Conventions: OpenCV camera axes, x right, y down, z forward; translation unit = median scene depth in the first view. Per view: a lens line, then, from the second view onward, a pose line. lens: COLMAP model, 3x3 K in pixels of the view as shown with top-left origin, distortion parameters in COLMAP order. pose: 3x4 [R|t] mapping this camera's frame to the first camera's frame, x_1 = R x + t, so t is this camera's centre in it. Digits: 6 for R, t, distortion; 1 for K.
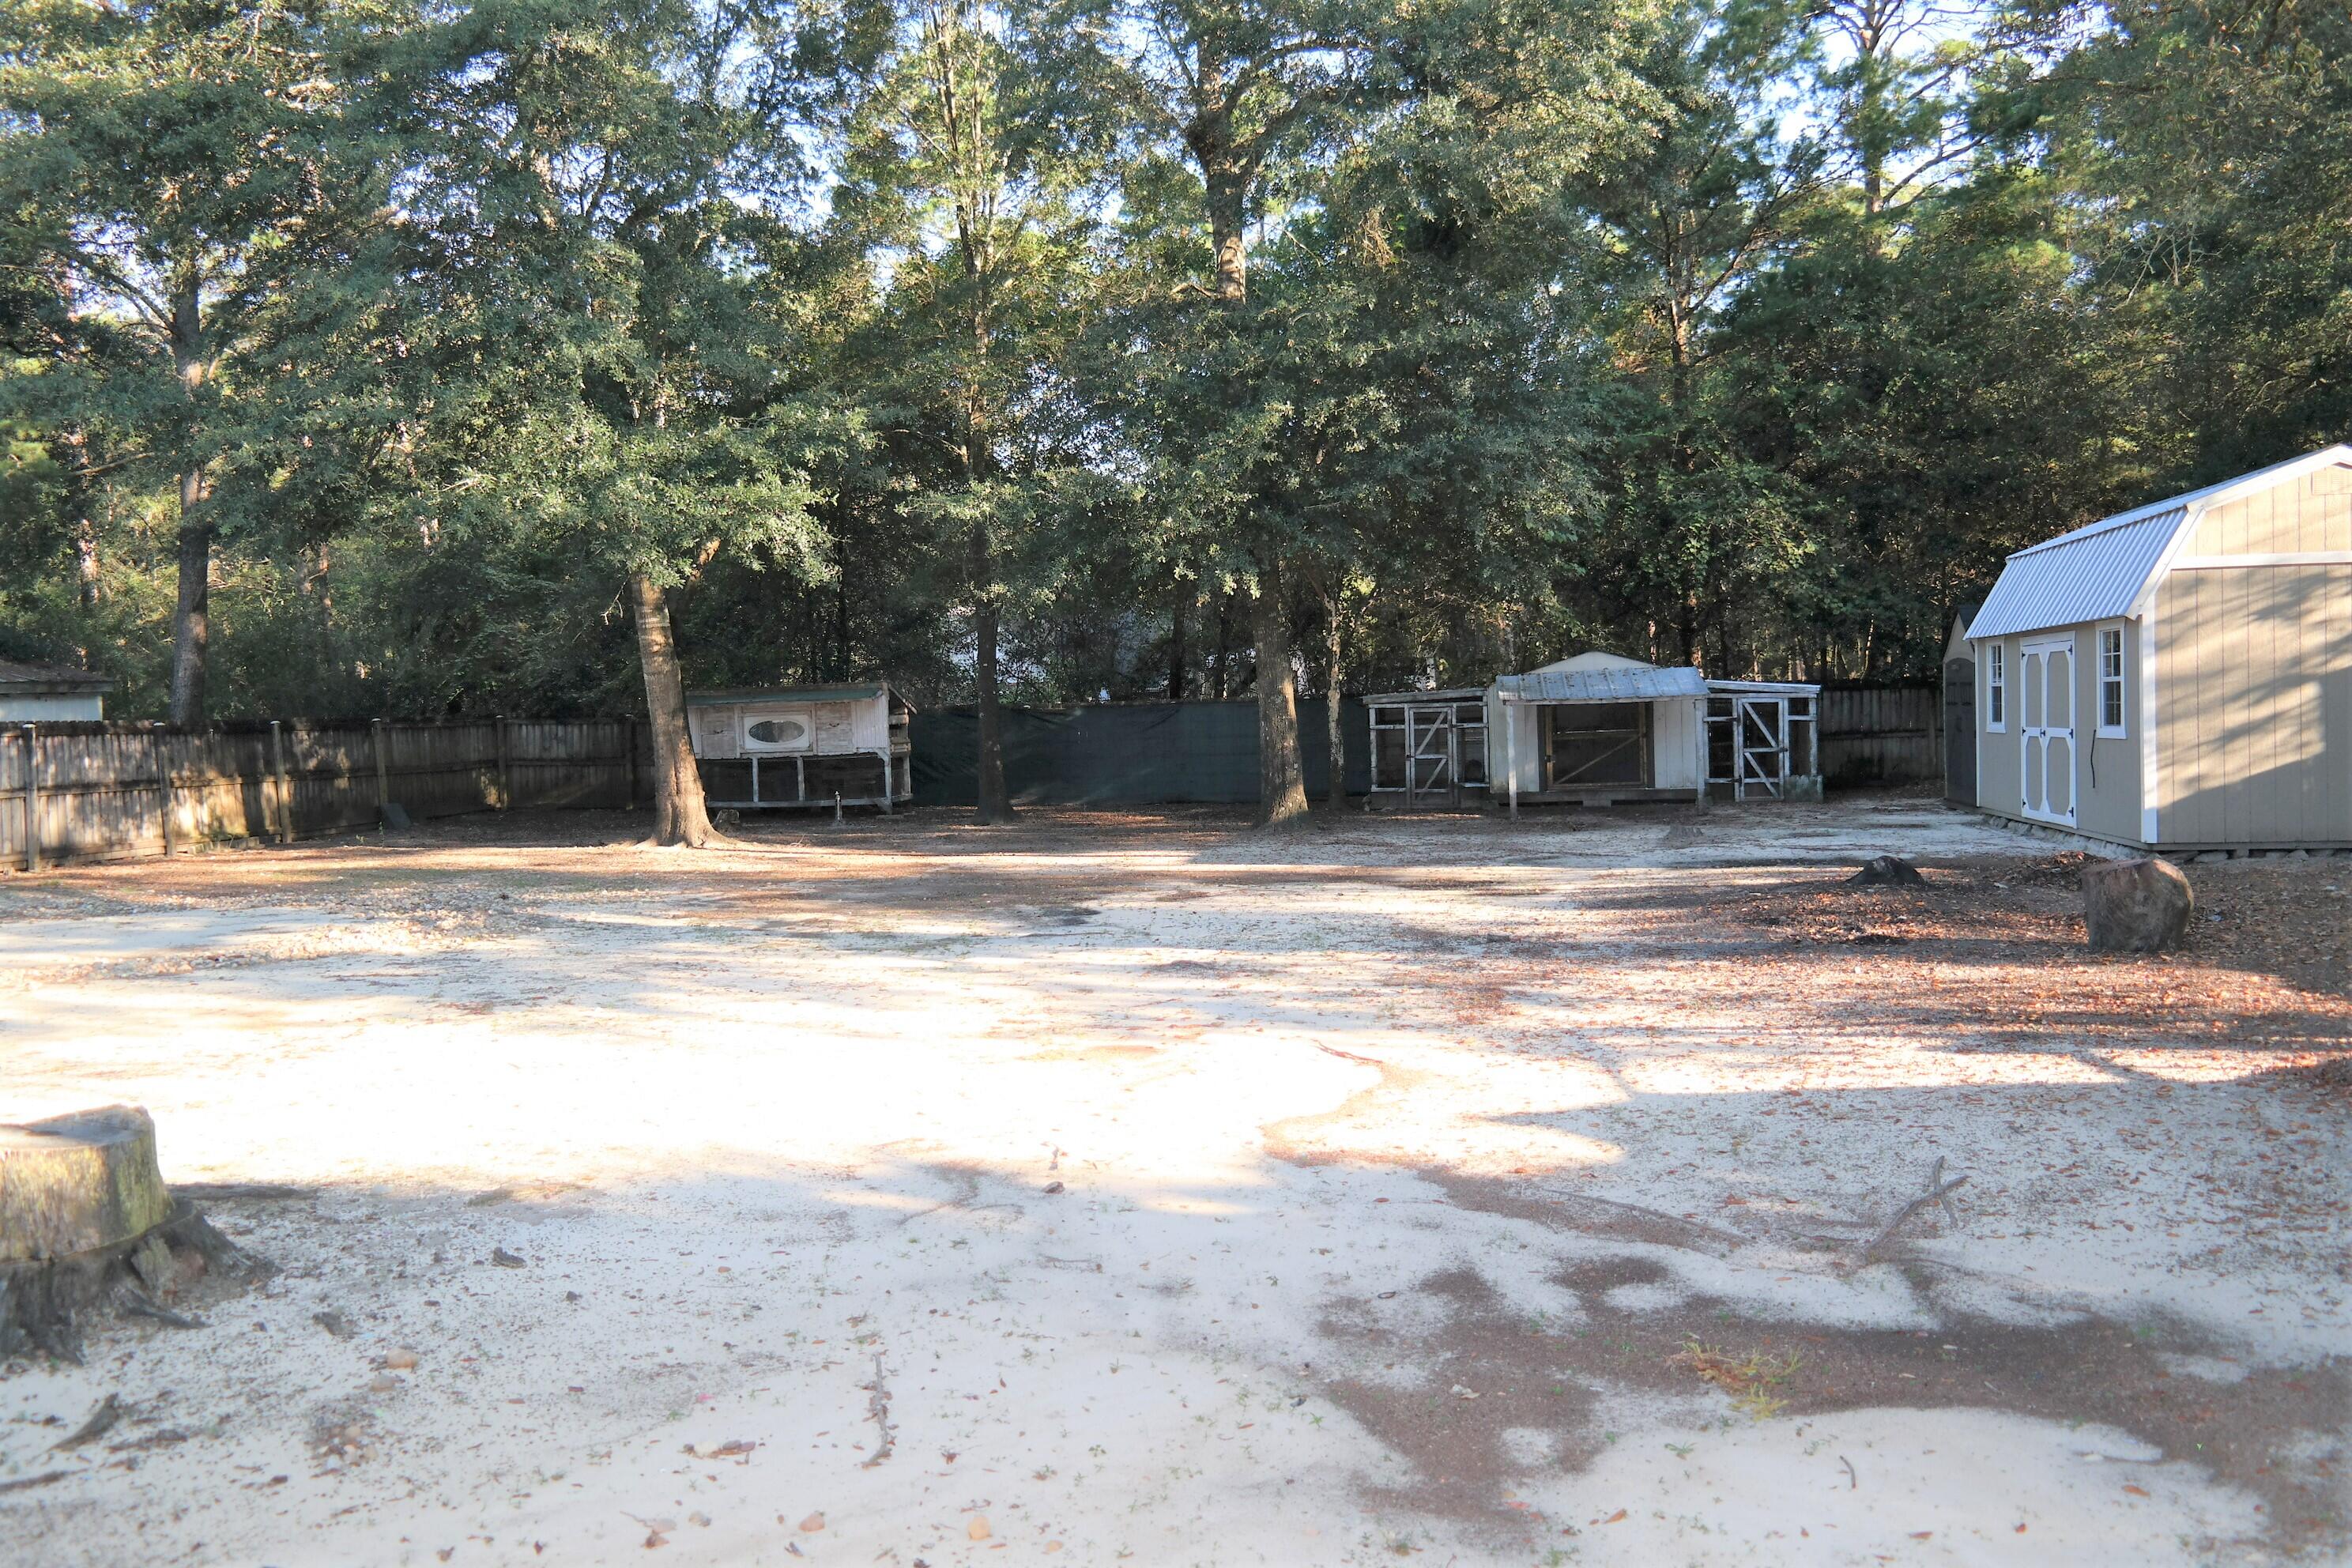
lens RADIAL K [[1876.4, 0, 1181.8], [0, 1876.4, 782.3], [0, 0, 1]] dist [0.015753, -0.005989]
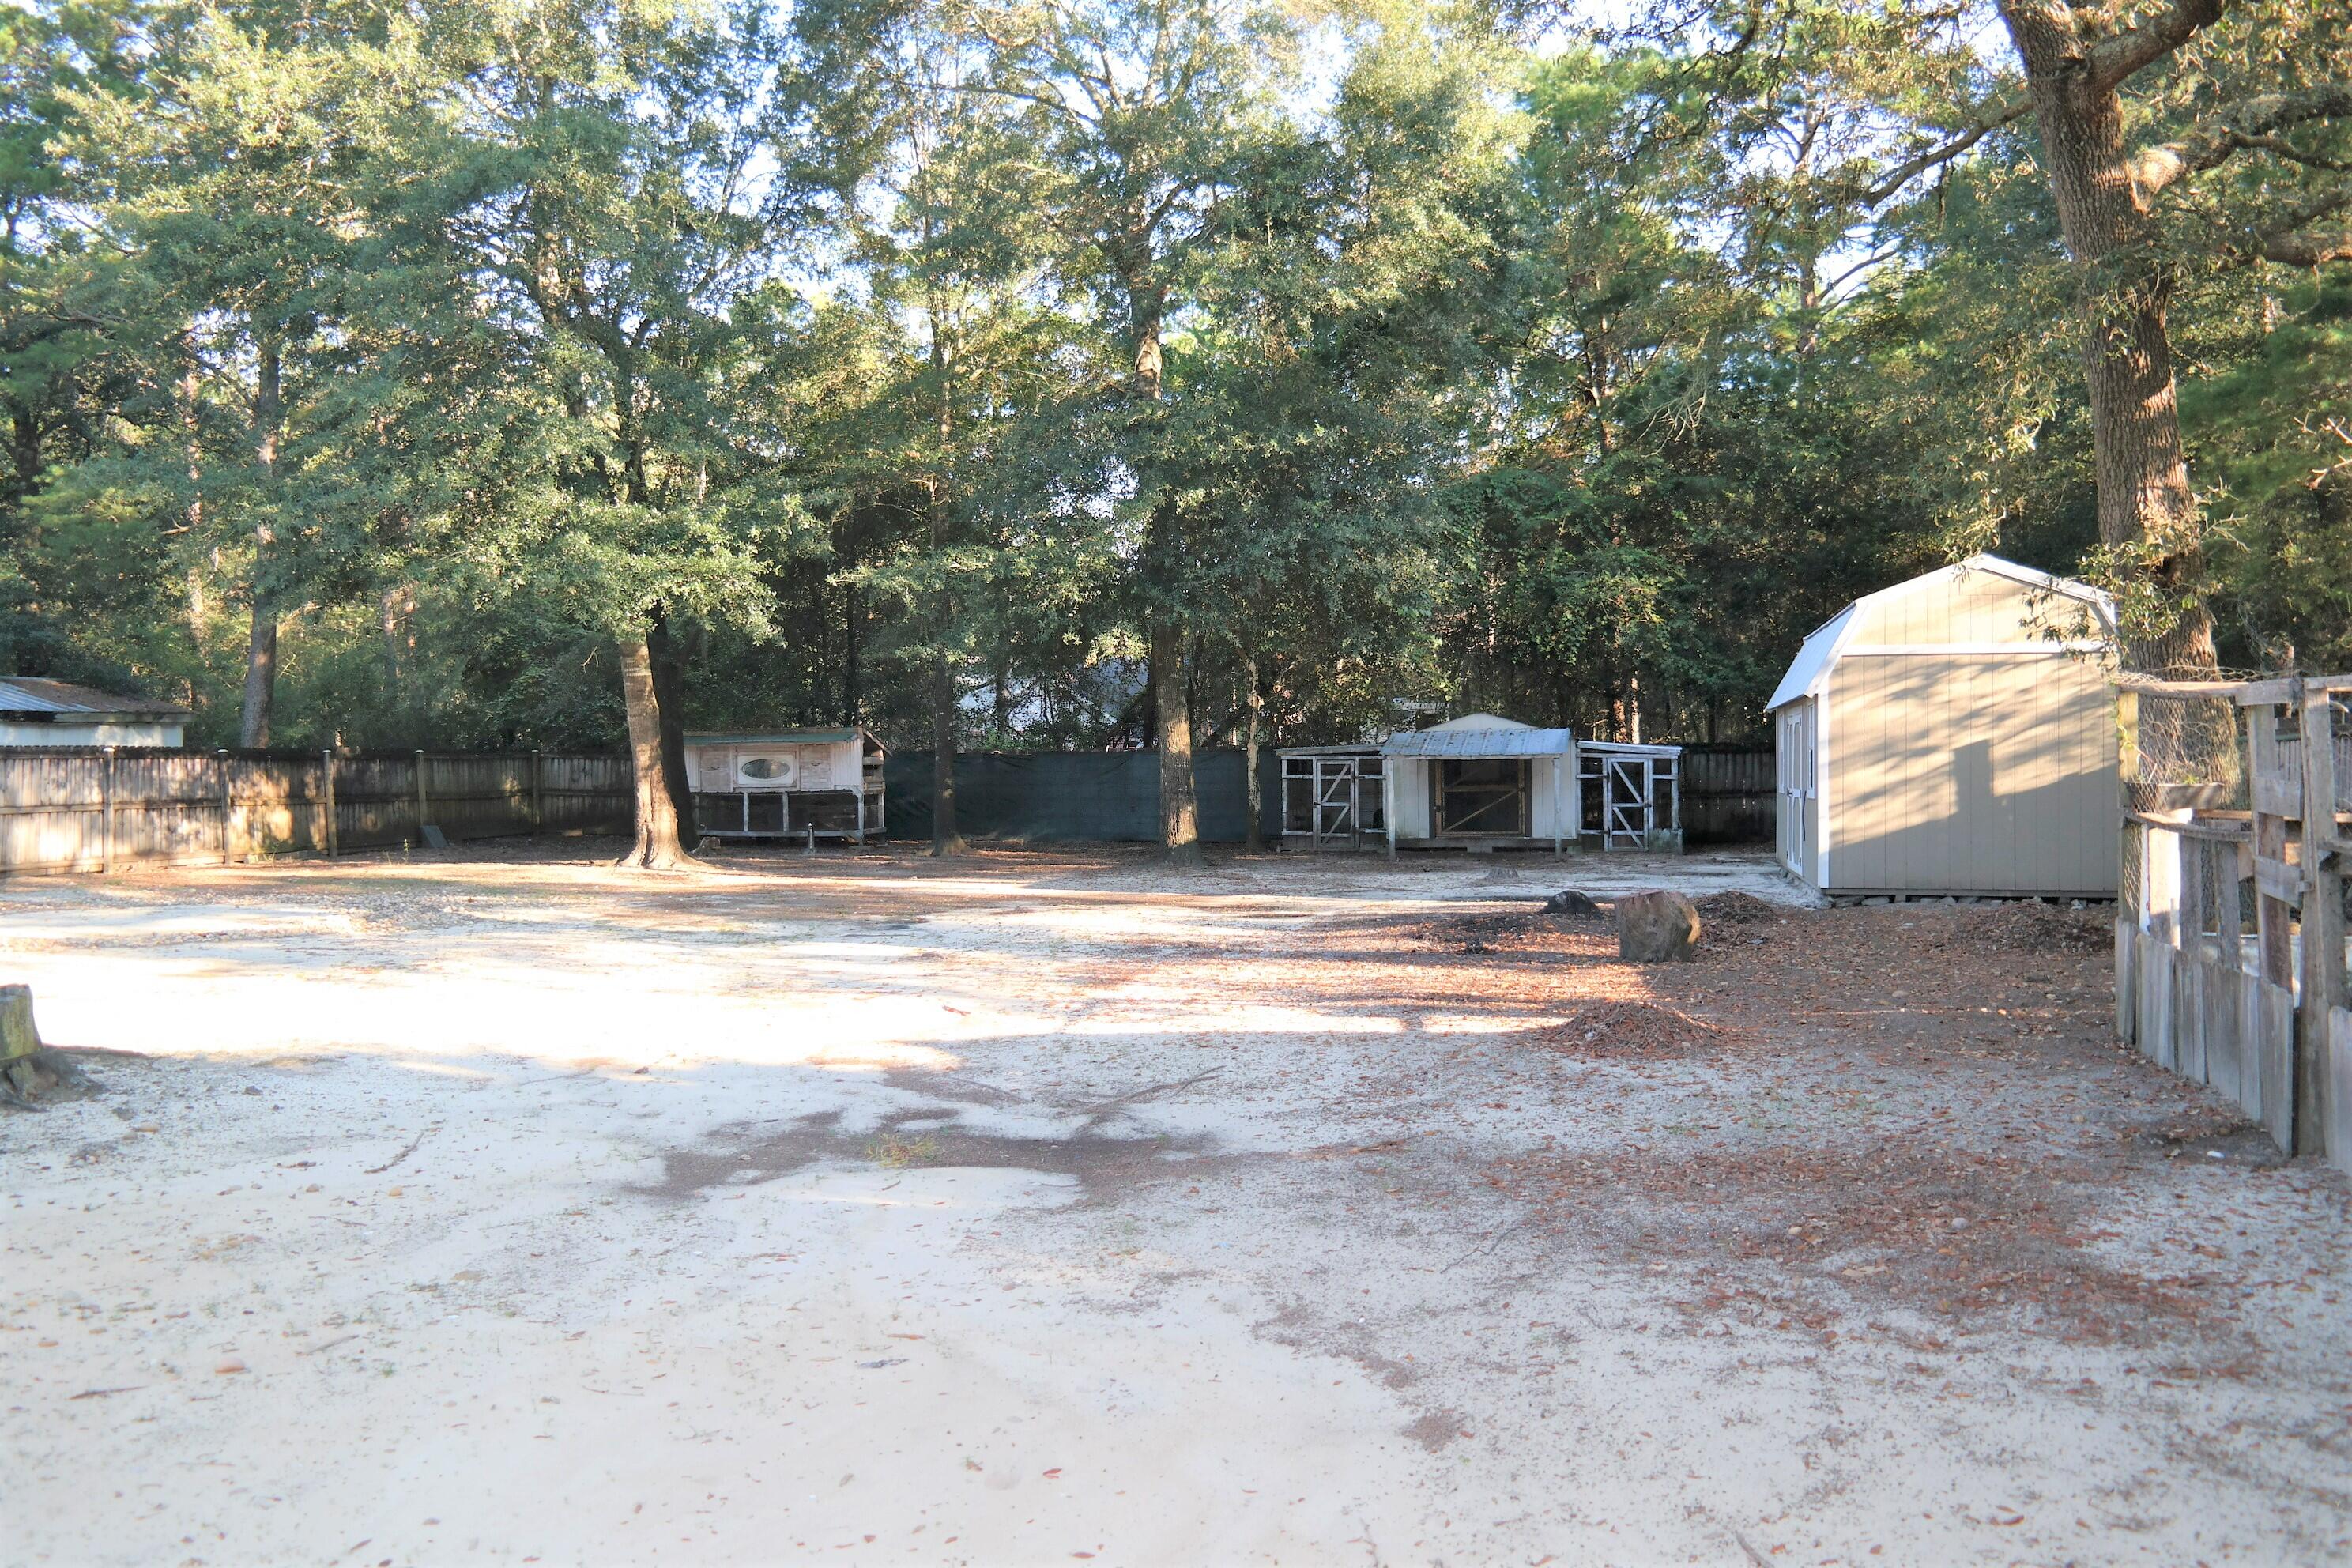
lens RADIAL K [[1876.4, 0, 1179.5], [0, 1876.4, 783.5], [0, 0, 1]] dist [0.015753, -0.005989]
pose [[0.997942, 0.022531, -0.060041, 0.131688], [-0.024058, 0.999402, -0.024824, 0.004493], [0.059445, 0.026217, 0.997887, -0.138835]]
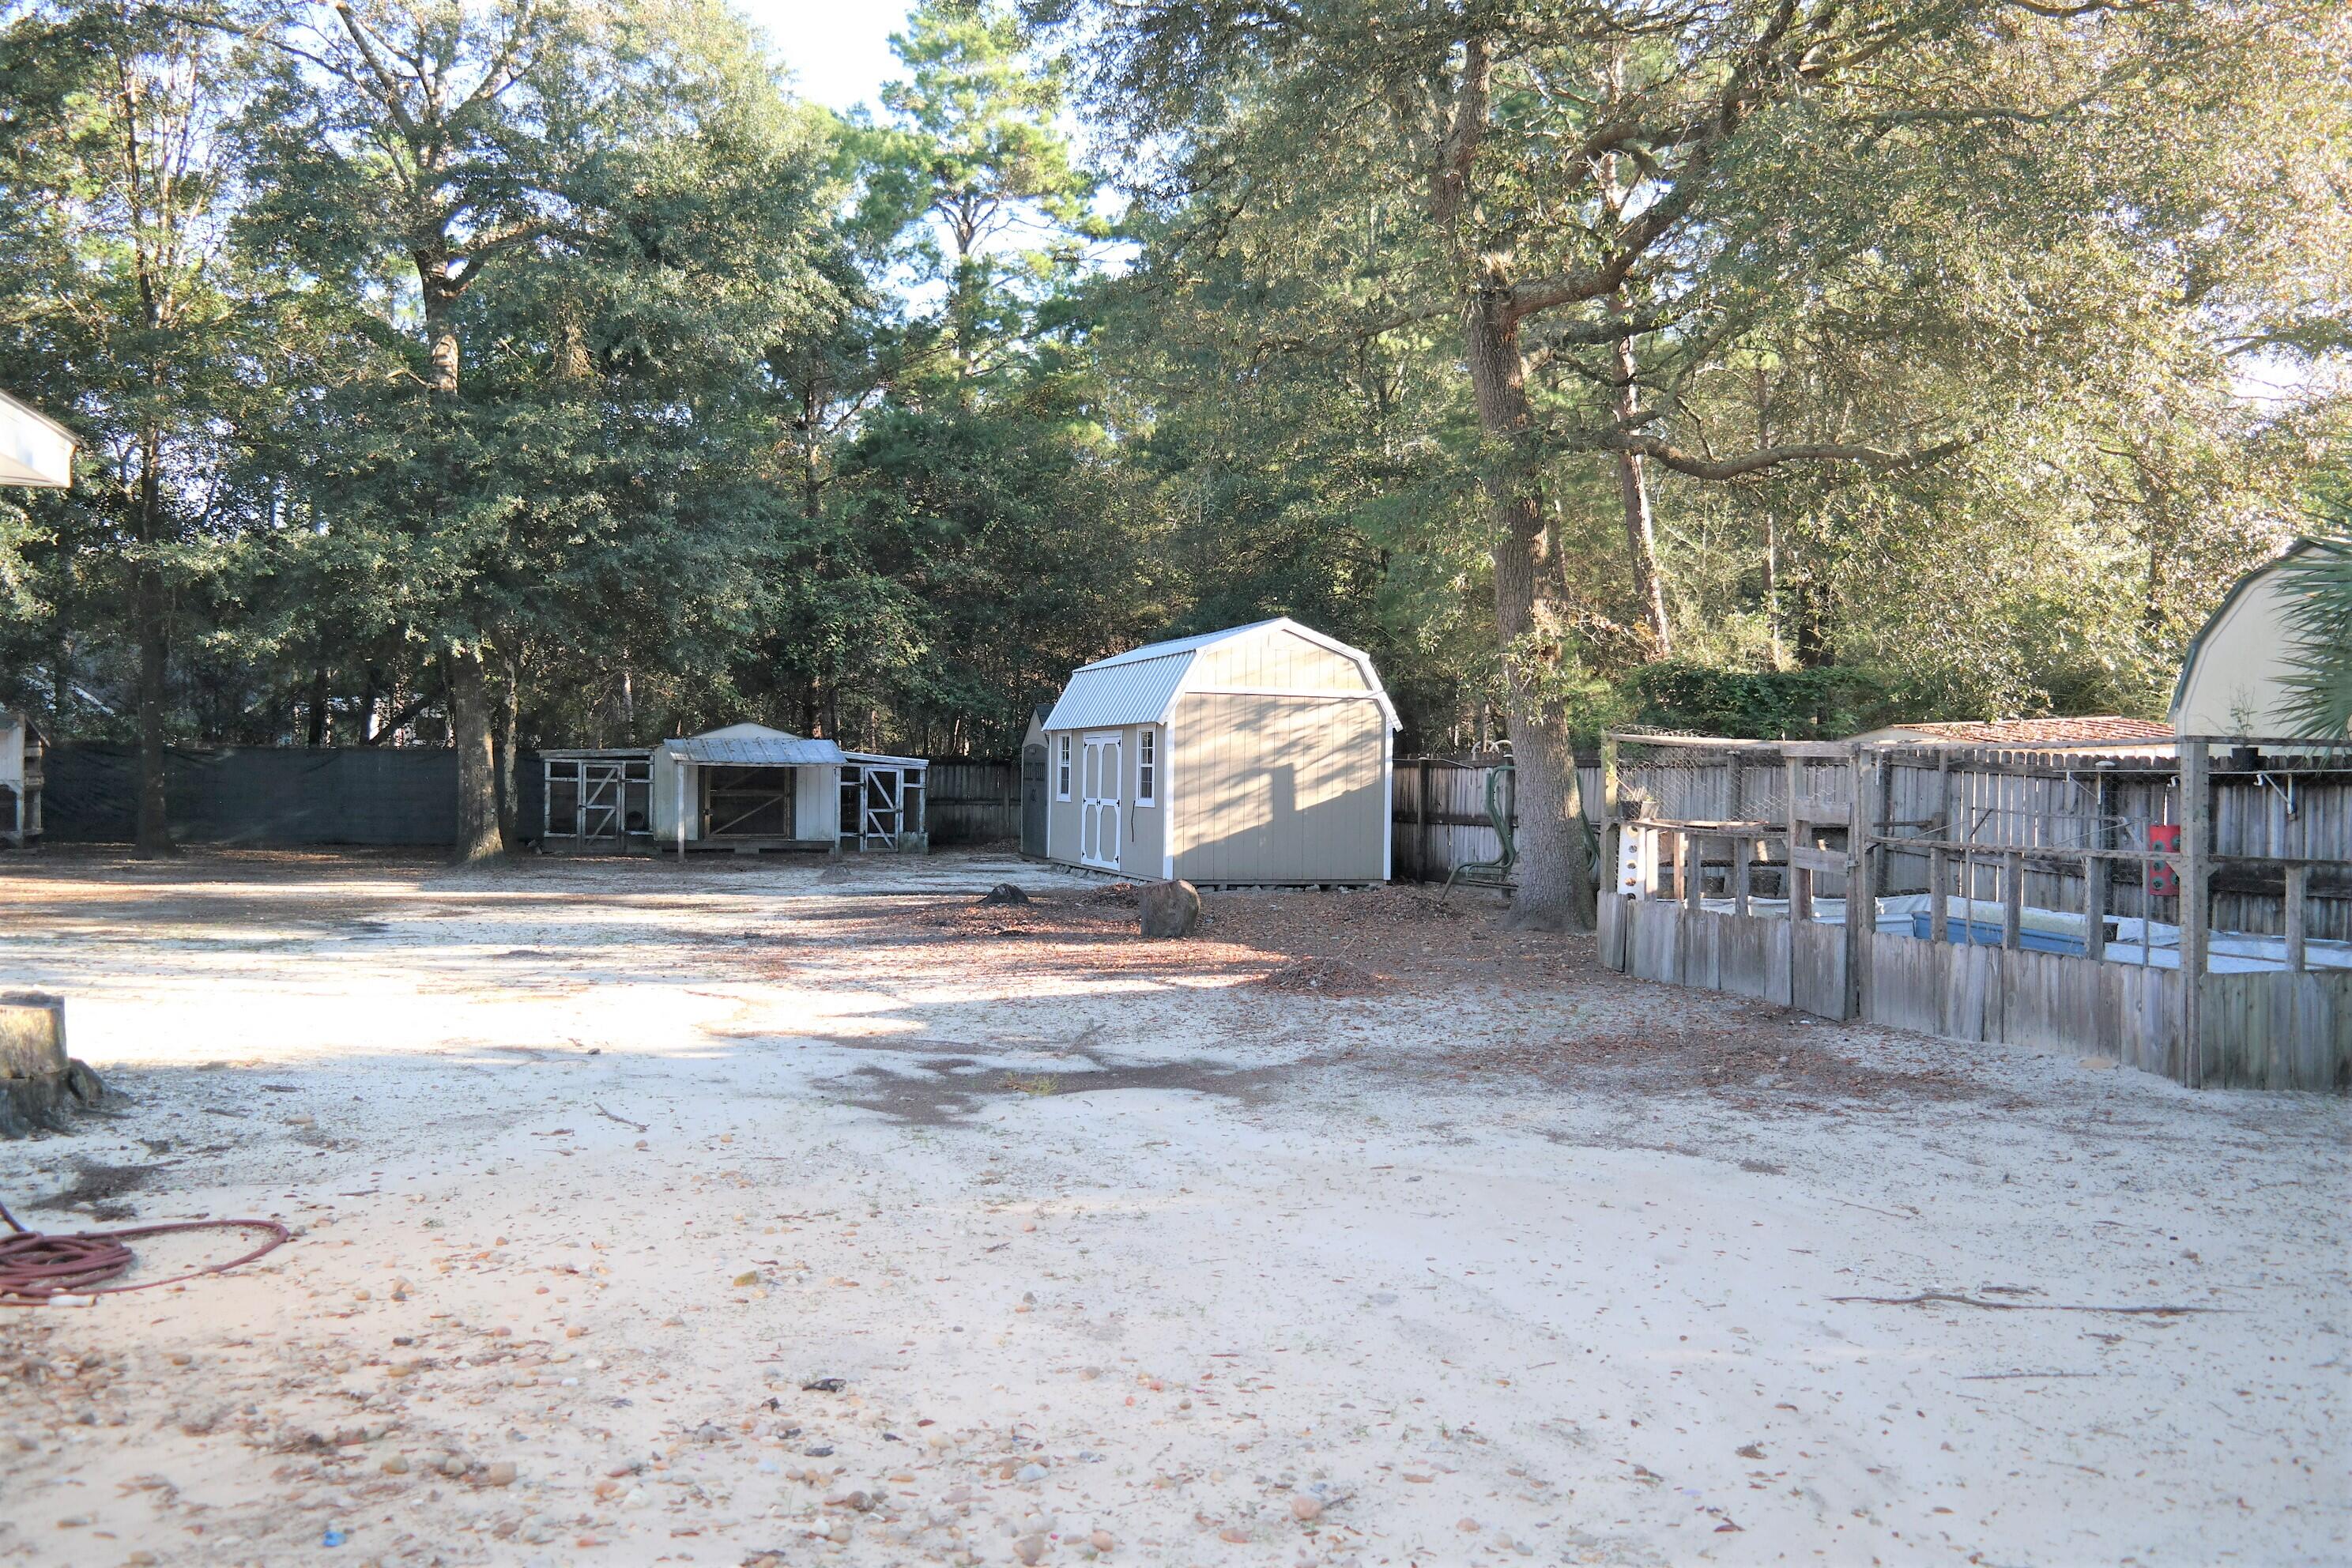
lens RADIAL K [[1876.4, 0, 1173.4], [0, 1876.4, 782.2], [0, 0, 1]] dist [0.015753, -0.005989]
pose [[0.881239, 0.039523, 0.471016, -0.119616], [-0.023077, 0.998907, -0.040643, 0.011482], [-0.472108, 0.024947, 0.881188, -0.199268]]
